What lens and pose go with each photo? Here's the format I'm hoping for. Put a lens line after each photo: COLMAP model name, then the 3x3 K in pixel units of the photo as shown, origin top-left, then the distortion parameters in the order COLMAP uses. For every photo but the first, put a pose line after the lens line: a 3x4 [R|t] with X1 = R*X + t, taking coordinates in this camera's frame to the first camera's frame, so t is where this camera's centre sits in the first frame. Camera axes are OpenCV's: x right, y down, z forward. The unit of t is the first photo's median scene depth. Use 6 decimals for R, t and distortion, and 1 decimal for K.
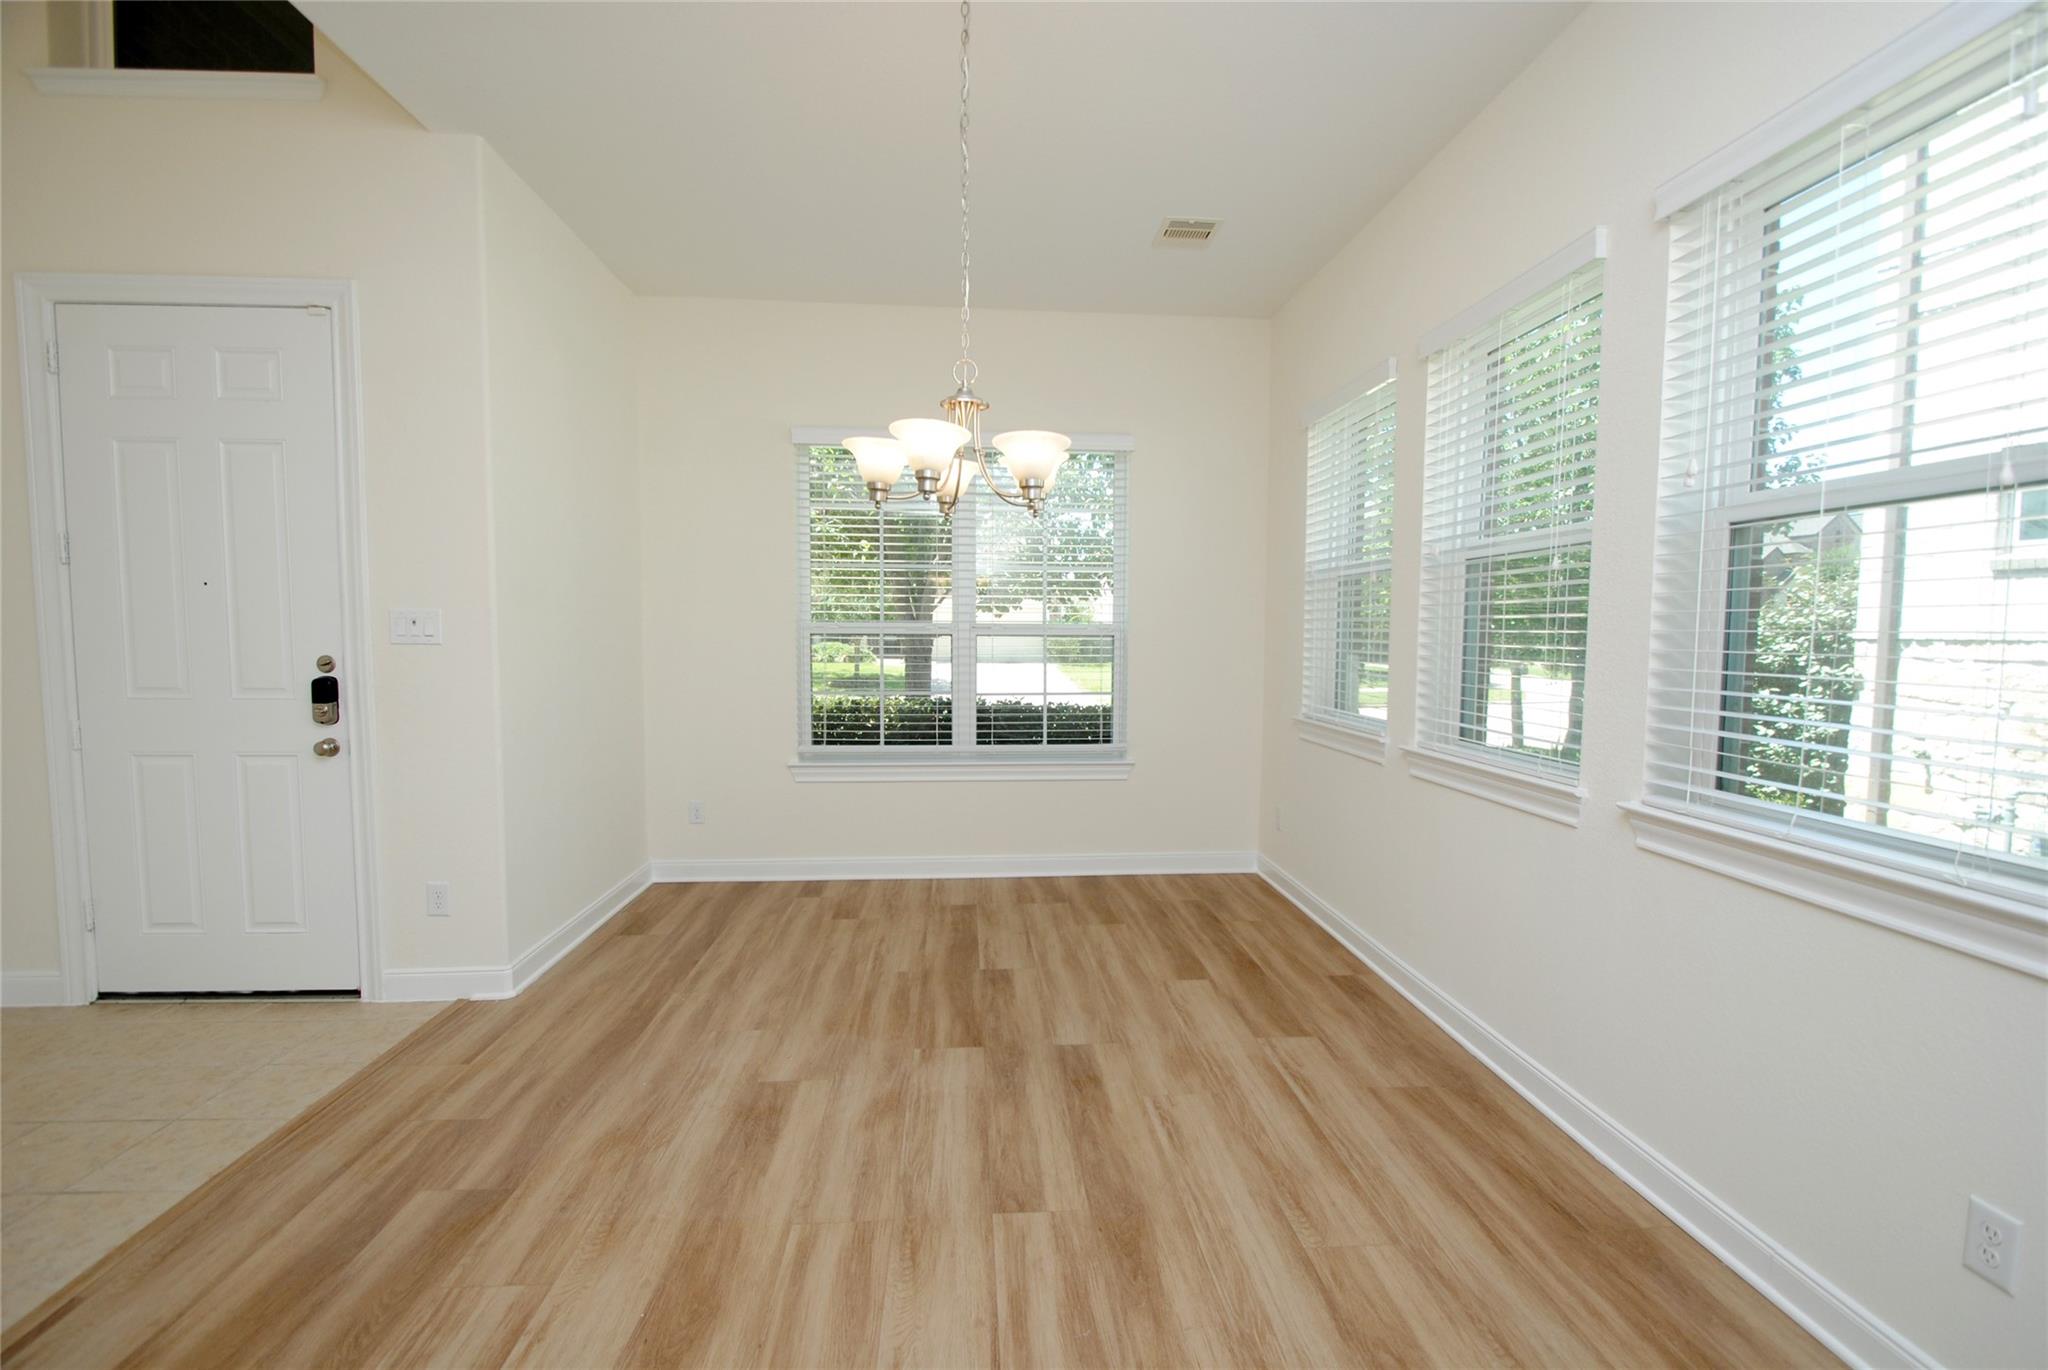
lens RADIAL K [[897.6, 0, 1039.6], [0, 897.6, 692.0], [0, 0, 1]] dist [0.016031, -0.017713]
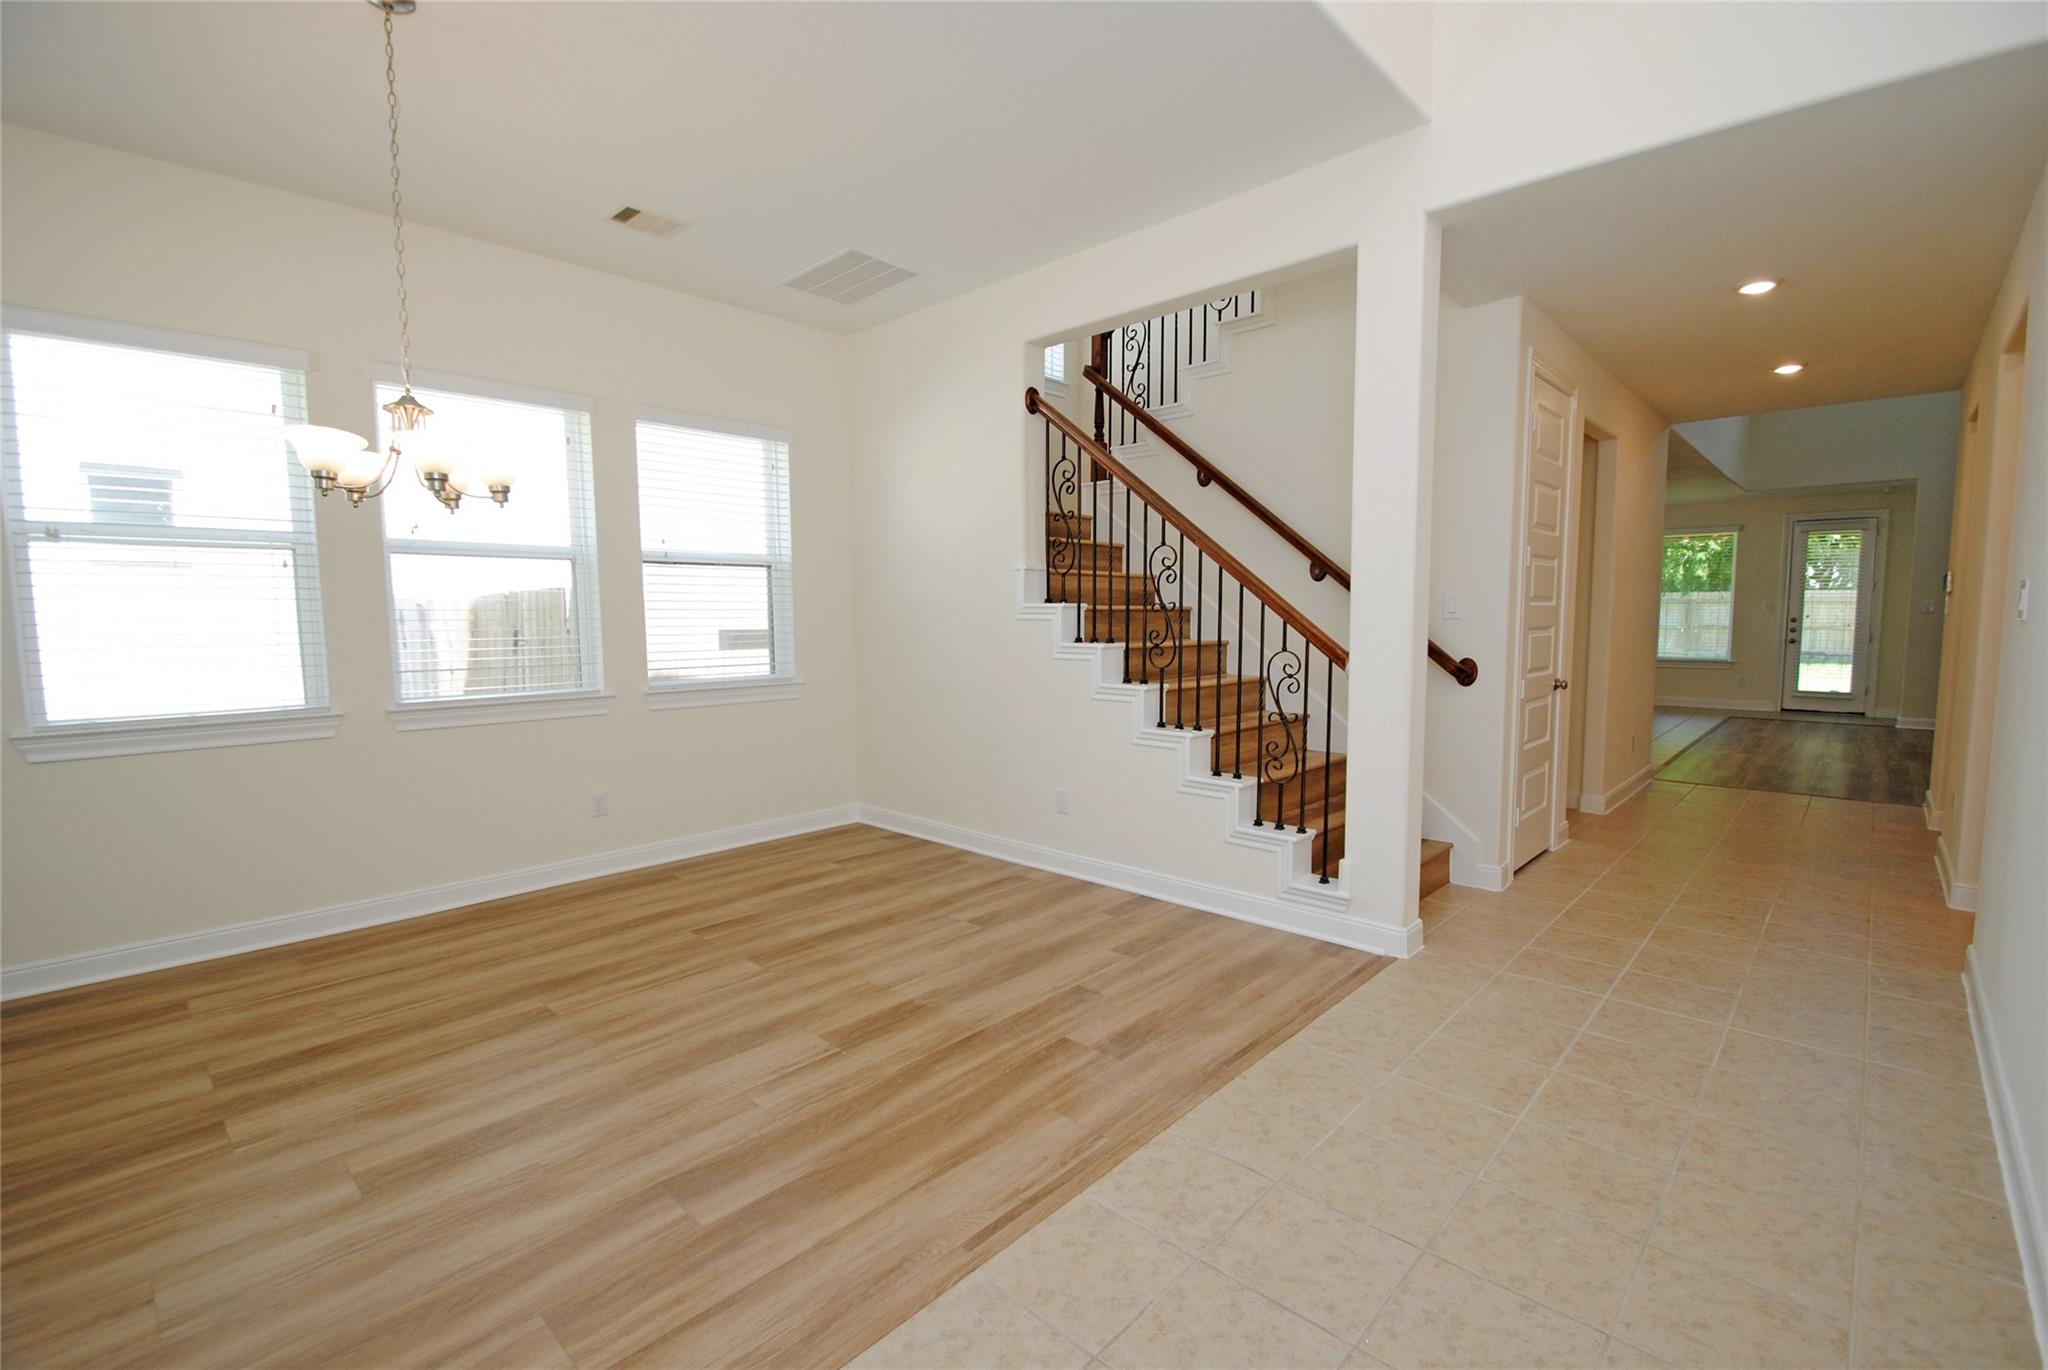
lens RADIAL K [[897.6, 0, 1039.6], [0, 897.6, 692.0], [0, 0, 1]] dist [0.016031, -0.017713]
pose [[-0.671495, -0.069302, 0.737762, -1.517701], [0.051972, 0.988761, 0.140183, -0.090794], [-0.739185, 0.132475, -0.660346, 1.247962]]
